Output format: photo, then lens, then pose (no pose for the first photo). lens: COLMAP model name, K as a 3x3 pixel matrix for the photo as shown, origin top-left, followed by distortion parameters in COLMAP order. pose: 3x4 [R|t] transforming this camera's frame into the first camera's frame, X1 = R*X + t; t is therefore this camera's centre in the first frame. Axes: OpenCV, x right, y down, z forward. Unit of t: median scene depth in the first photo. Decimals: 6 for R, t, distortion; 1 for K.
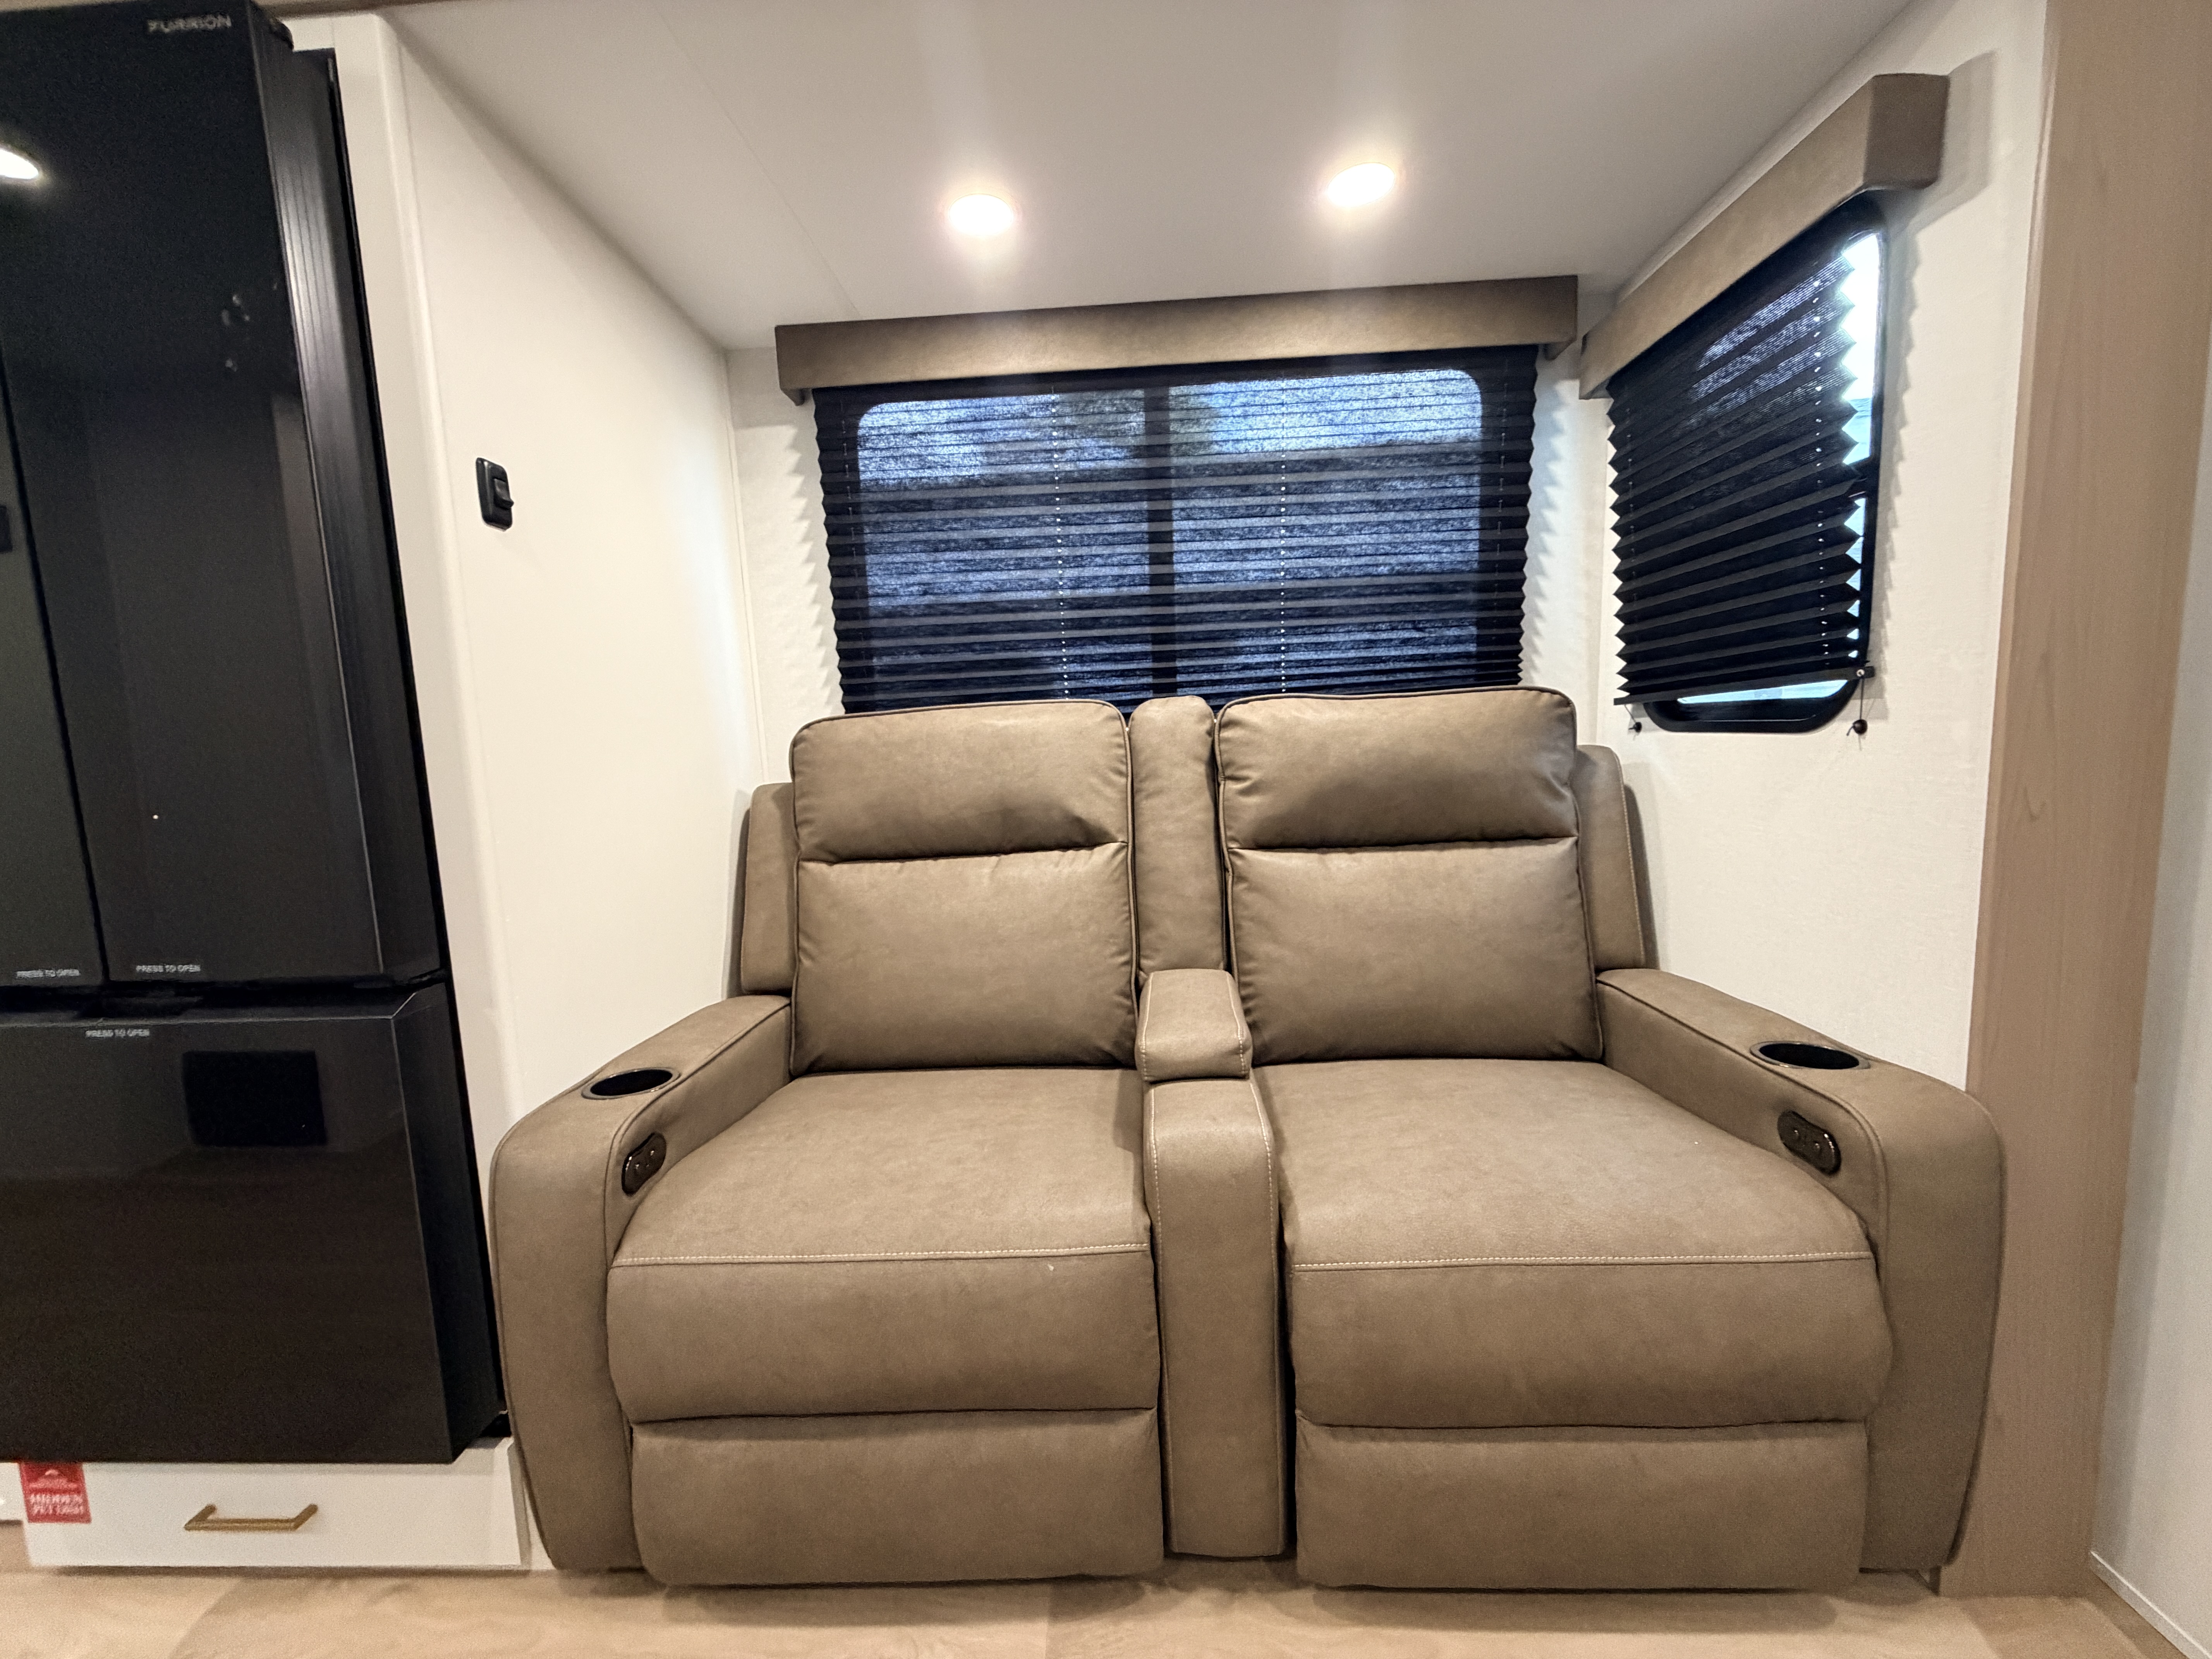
lens RADIAL K [[882.5, 0, 1102.7], [0, 882.5, 828.4], [0, 0, 1]] dist [-0.000207, 0.000283]
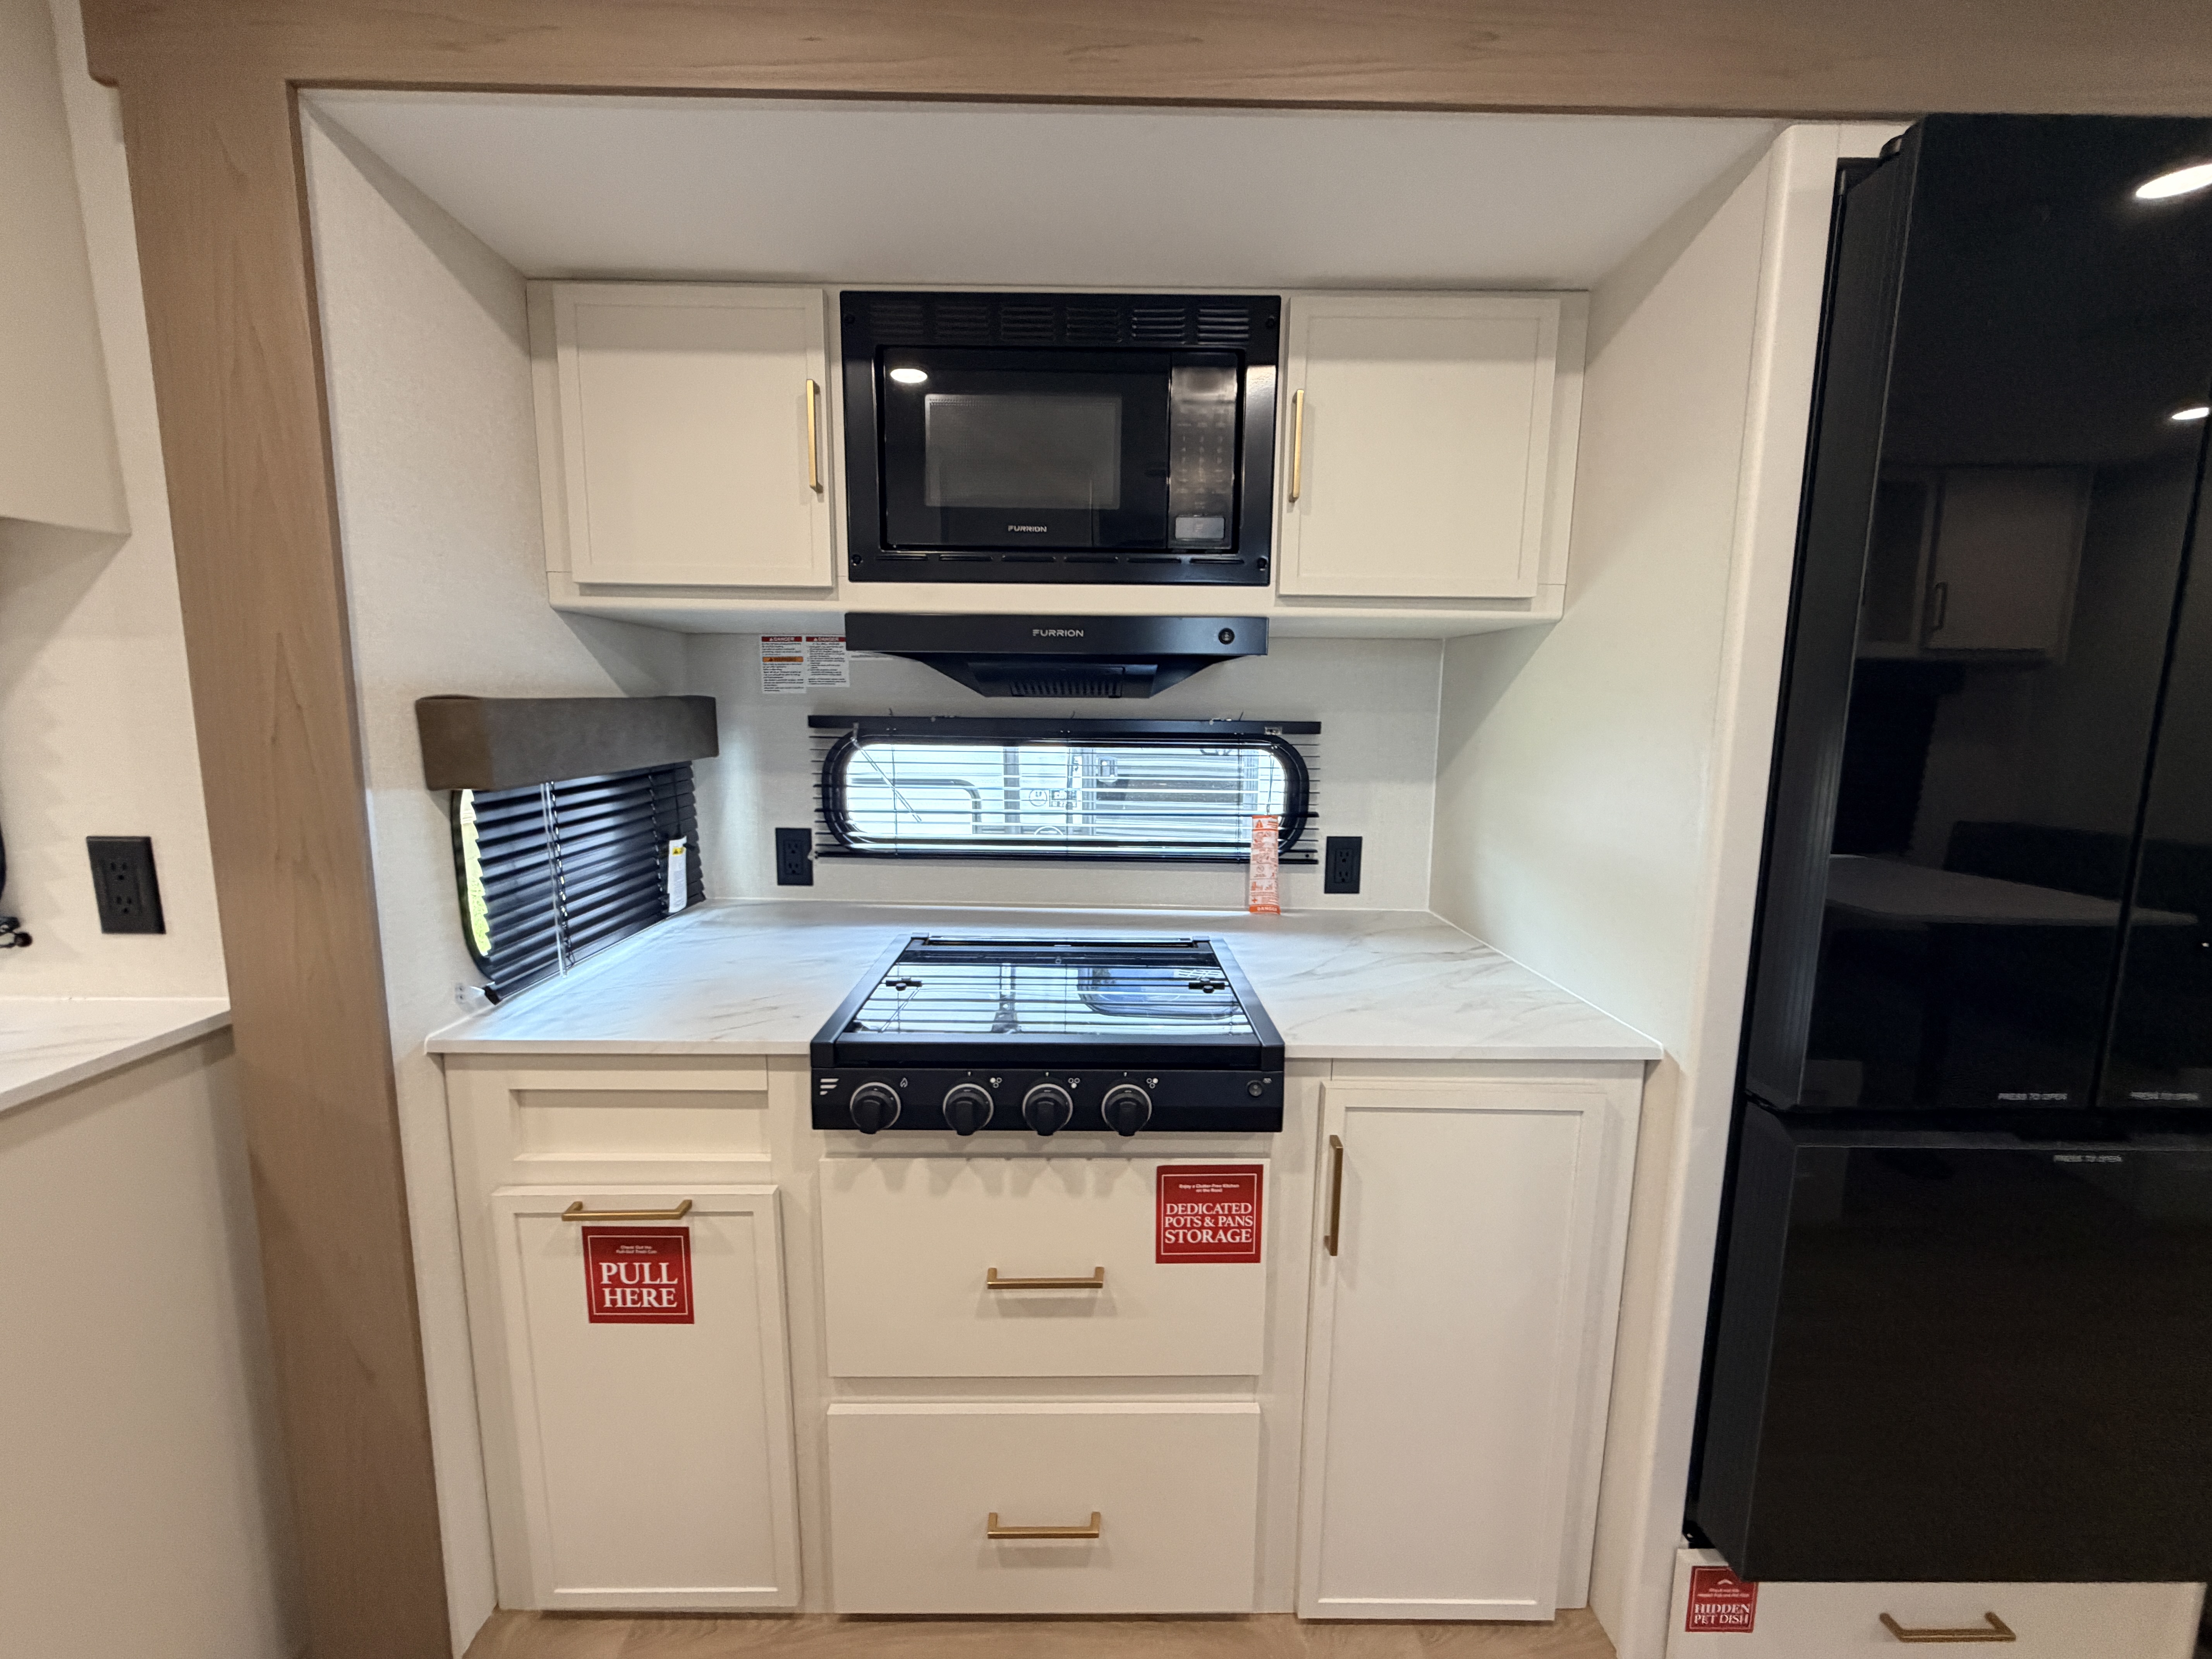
lens RADIAL K [[882.5, 0, 1102.7], [0, 882.5, 828.4], [0, 0, 1]] dist [-0.000207, 0.000283]
pose [[0.997233, 0.041081, 0.061954, -1.423650], [-0.042306, 0.998932, 0.018595, -0.064967], [-0.061124, -0.021164, 0.997906, 0.063845]]
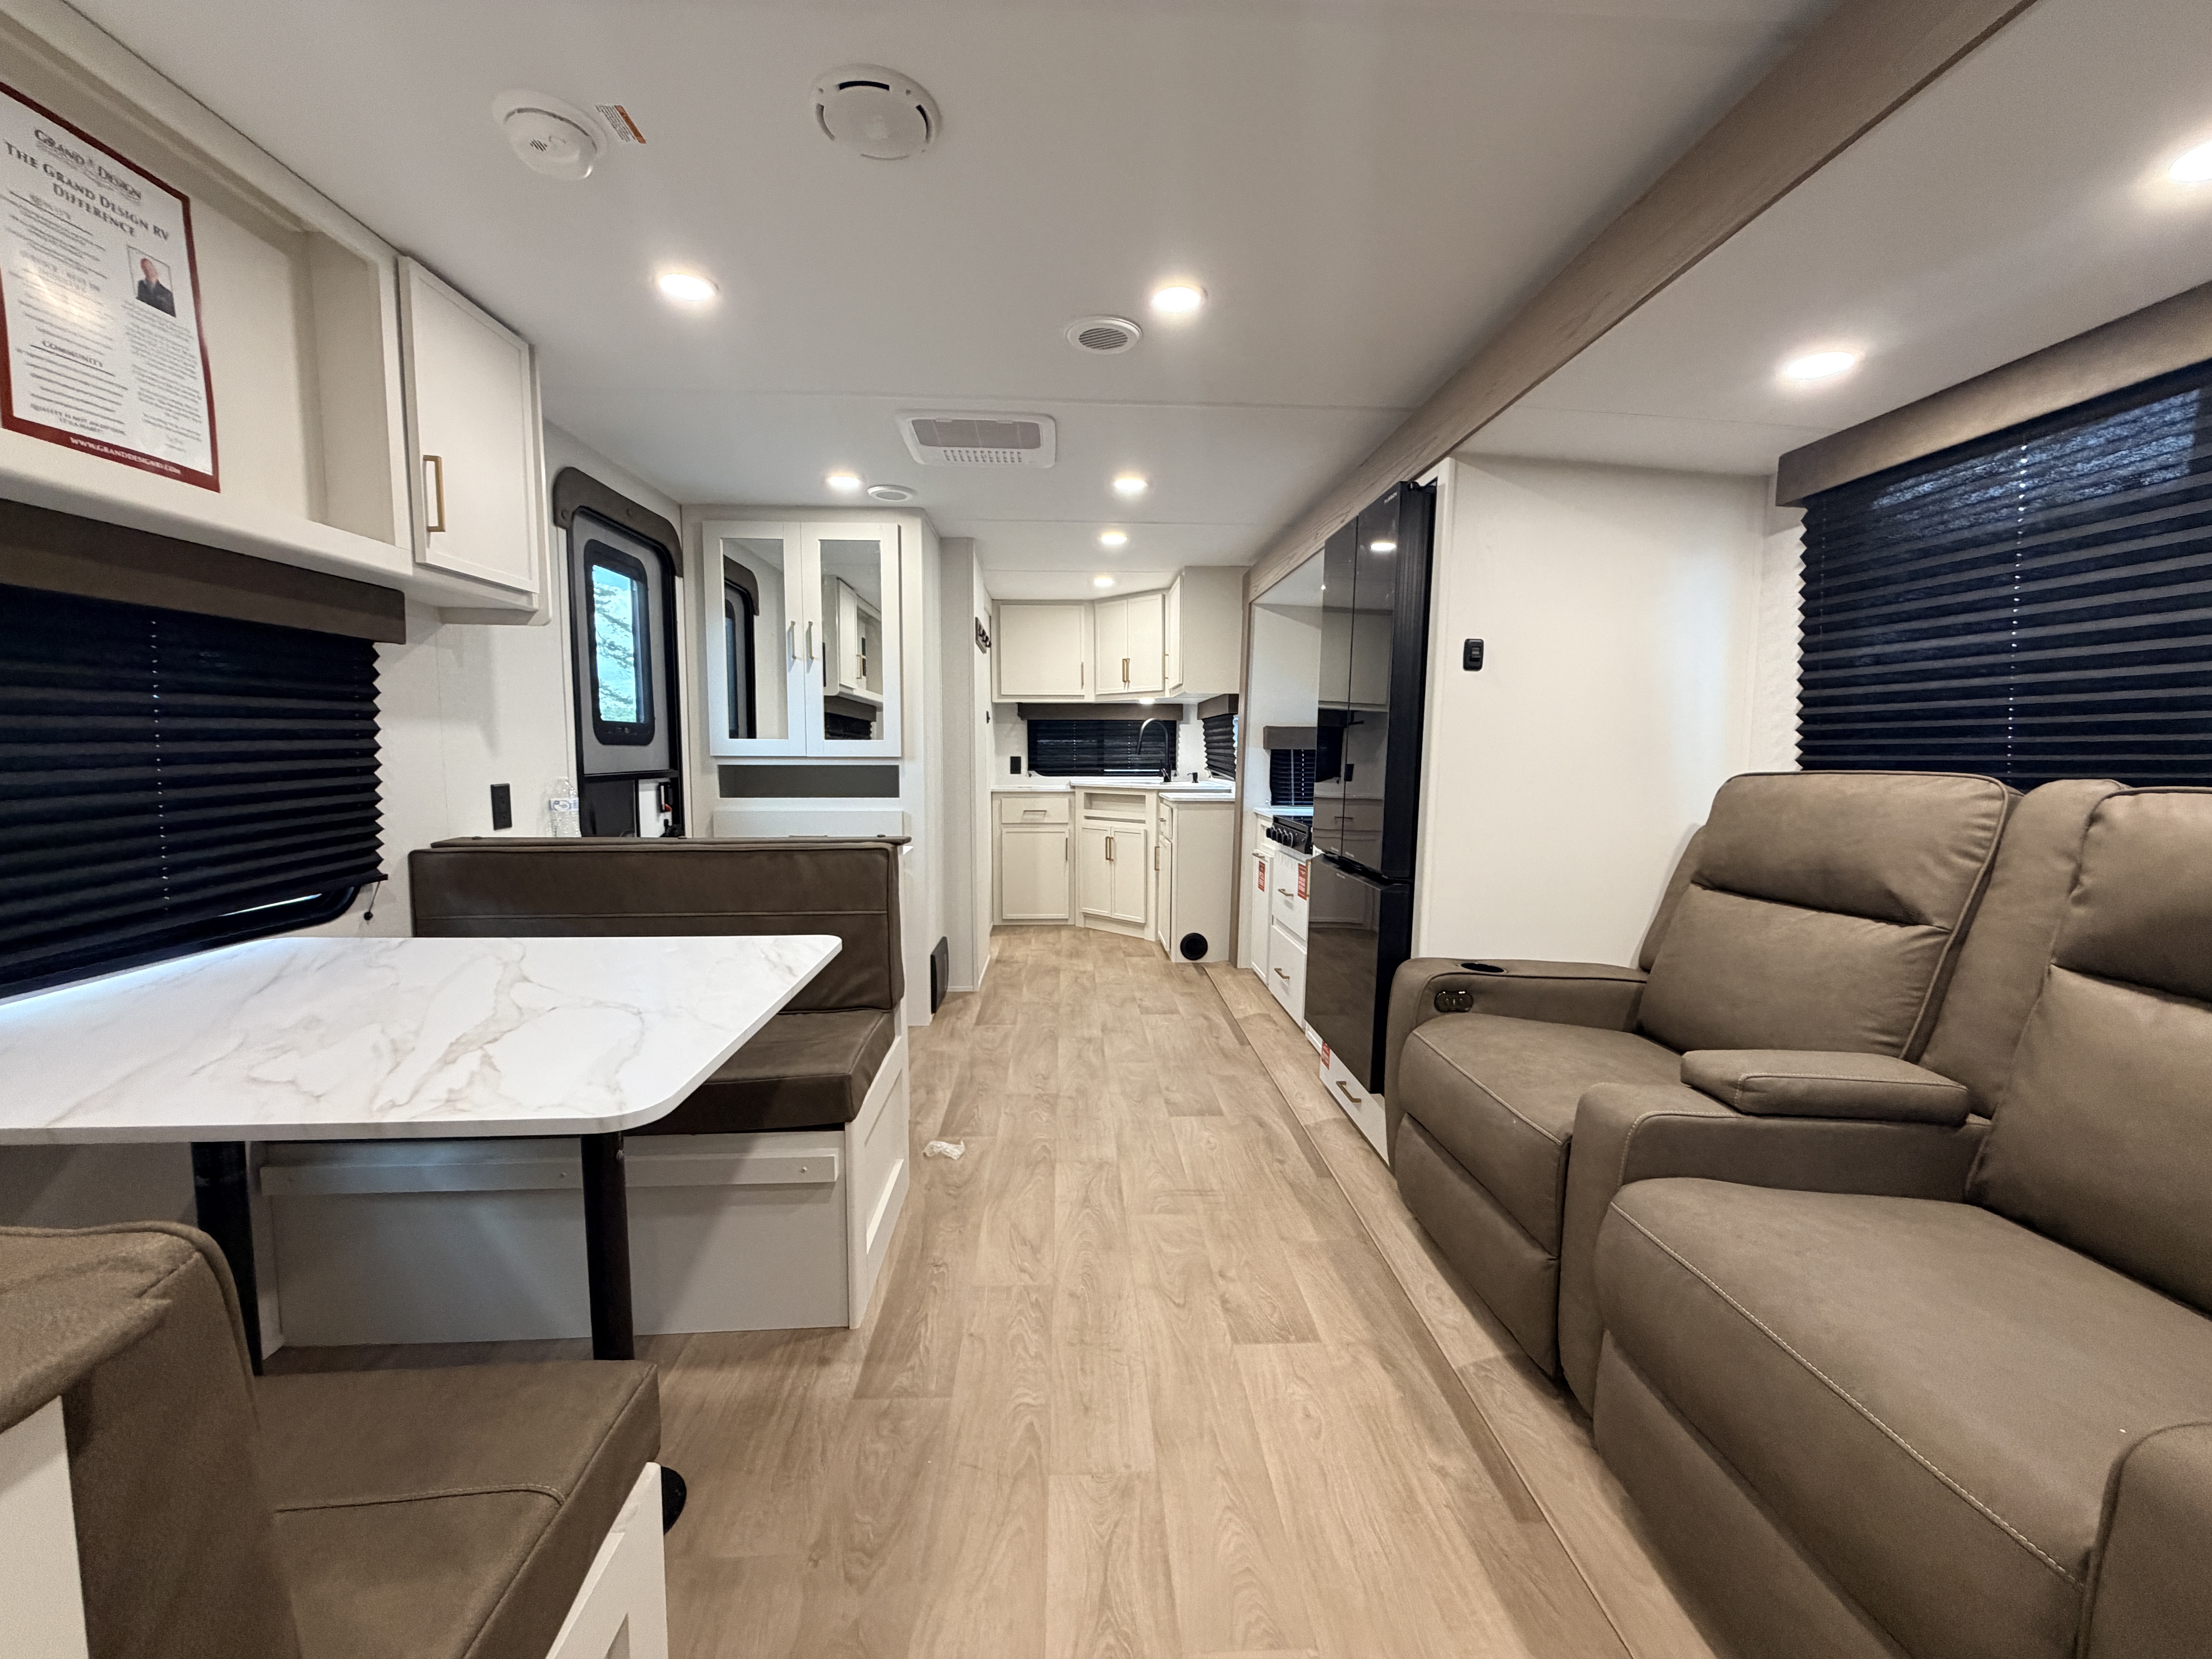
lens RADIAL K [[877.8, 0, 1100.8], [0, 877.8, 828.6], [0, 0, 1]] dist [0.000745, -0.000099]
pose [[0.084644, 0.133223, -0.987465, 0.868112], [-0.140951, 0.982657, 0.120492, -0.075675], [0.986391, 0.128985, 0.101954, 0.006459]]
